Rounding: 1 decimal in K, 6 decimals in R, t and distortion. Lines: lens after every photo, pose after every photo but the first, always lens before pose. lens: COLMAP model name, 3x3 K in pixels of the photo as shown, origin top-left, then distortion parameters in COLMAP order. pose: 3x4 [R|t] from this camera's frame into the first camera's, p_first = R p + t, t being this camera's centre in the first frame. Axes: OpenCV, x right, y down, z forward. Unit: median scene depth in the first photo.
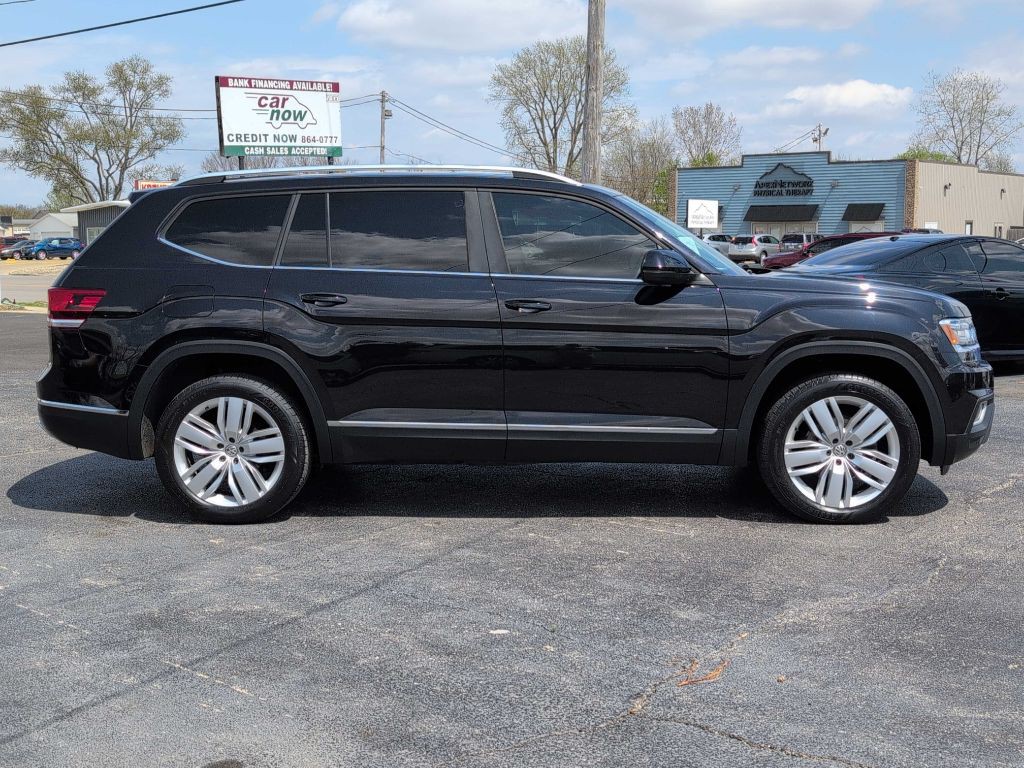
lens RADIAL K [[1342.1, 0, 533.8], [0, 1342.1, 403.1], [0, 0, 1]] dist [-0.007259, 0.000000]
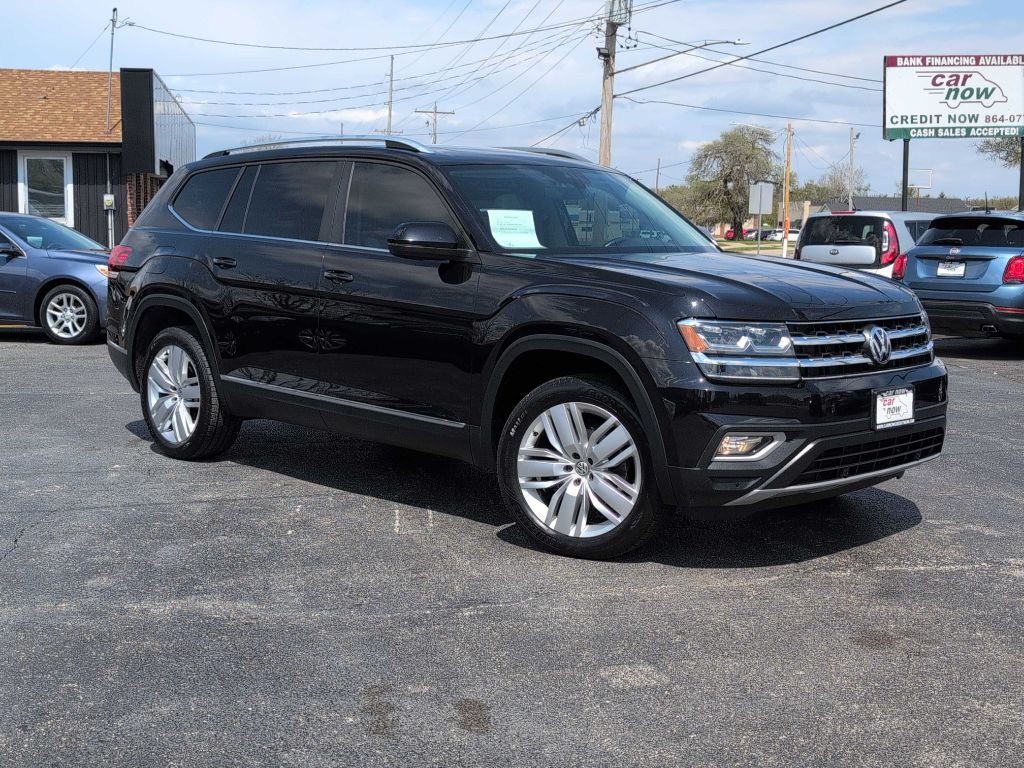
lens RADIAL K [[1342.1, 0, 519.9], [0, 1342.1, 416.7], [0, 0, 1]] dist [-0.007259, 0.000000]
pose [[0.722829, 0.113867, -0.681581, 0.252421], [-0.103646, 0.993038, 0.055981, -0.012849], [0.683210, 0.030178, 0.729598, 0.121815]]
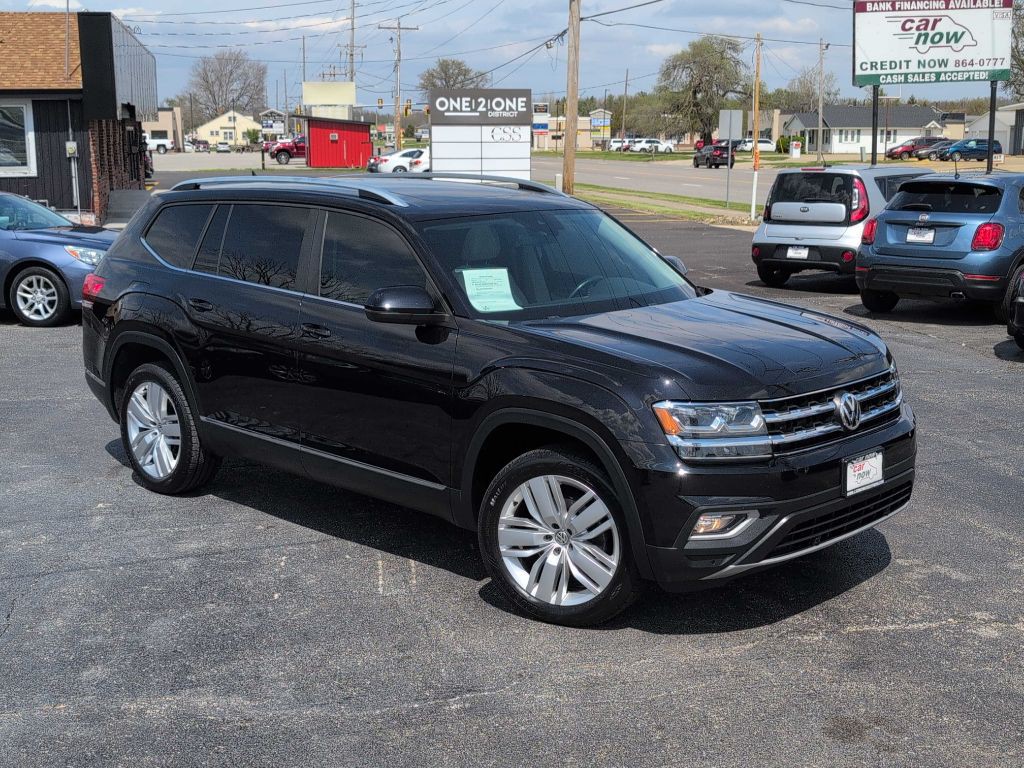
lens RADIAL K [[1342.1, 0, 518.3], [0, 1342.1, 416.3], [0, 0, 1]] dist [-0.007259, 0.000000]
pose [[0.738582, 0.145387, -0.658300, 0.250573], [-0.084907, 0.988755, 0.123107, -0.047394], [0.668795, -0.035030, 0.742621, 0.117001]]
